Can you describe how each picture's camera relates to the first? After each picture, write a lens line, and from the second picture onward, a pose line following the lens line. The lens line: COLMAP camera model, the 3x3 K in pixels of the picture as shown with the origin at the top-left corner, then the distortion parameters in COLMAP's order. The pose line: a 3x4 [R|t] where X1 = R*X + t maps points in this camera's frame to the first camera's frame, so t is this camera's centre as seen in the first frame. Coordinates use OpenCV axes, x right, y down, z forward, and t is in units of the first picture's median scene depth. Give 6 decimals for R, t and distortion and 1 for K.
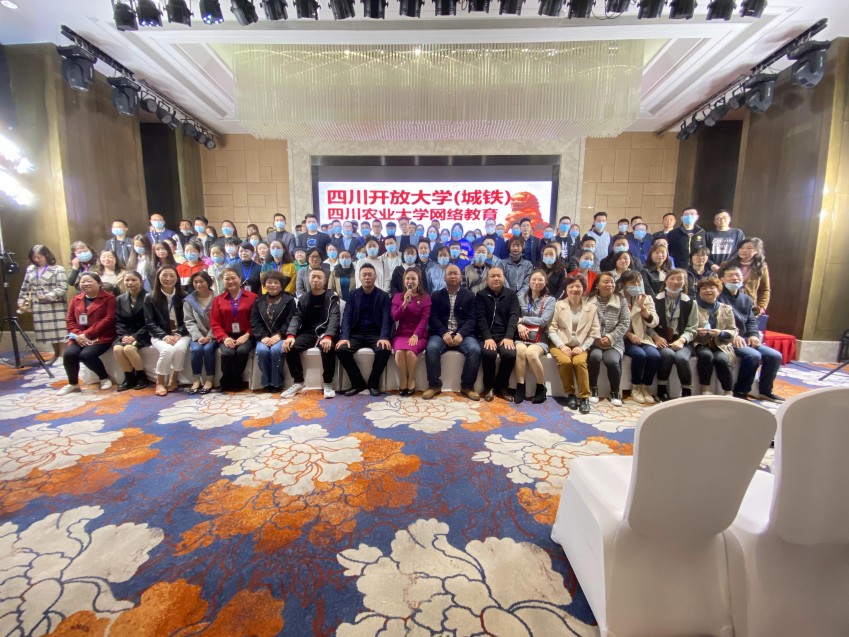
lens RADIAL K [[344.0, 0, 420.6], [0, 344.0, 318.4], [0, 0, 1]] dist [0.002346, -0.009864]
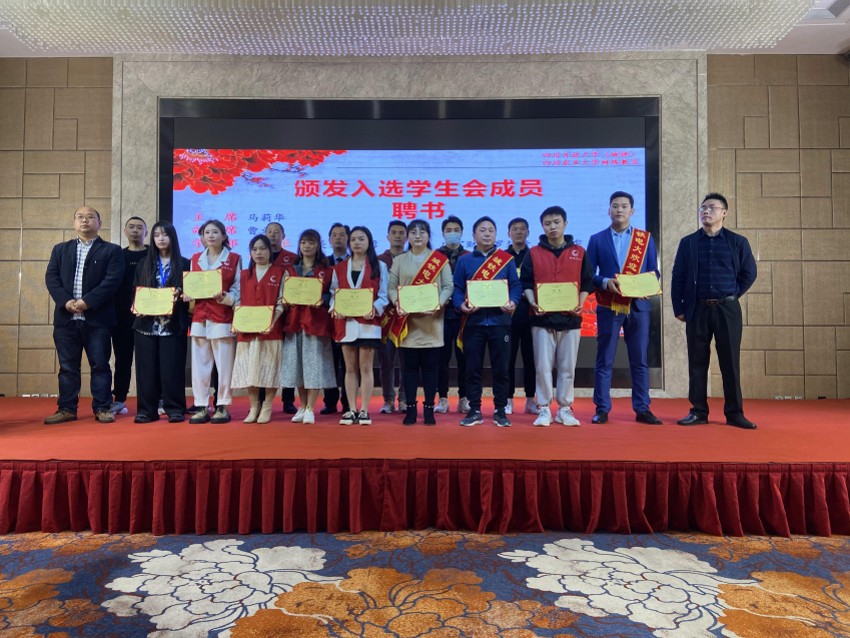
lens RADIAL K [[637.0, 0, 419.5], [0, 637.0, 310.3], [0, 0, 1]] dist [0.090001, -0.104230]
pose [[0.999703, -0.004289, 0.024006, 0.051214], [0.008825, 0.981322, -0.192172, 0.013840], [-0.022733, 0.192326, 0.981068, 0.220540]]
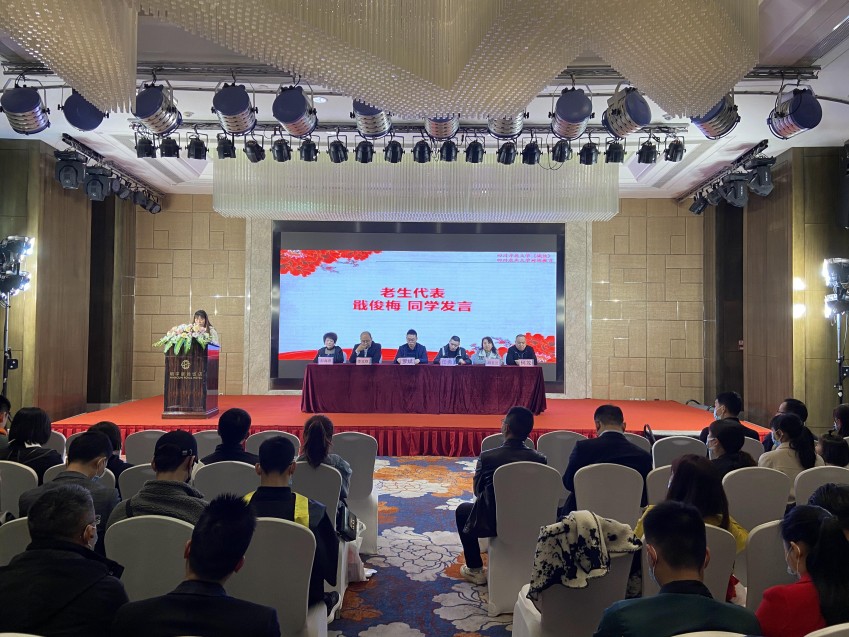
lens RADIAL K [[636.2, 0, 420.8], [0, 636.2, 306.4], [0, 0, 1]] dist [0.090001, -0.104230]
pose [[0.999683, 0.004628, 0.024735, 0.010184], [-0.000054, 0.983335, -0.181803, 0.033098], [-0.025165, 0.181744, 0.983024, -0.842787]]
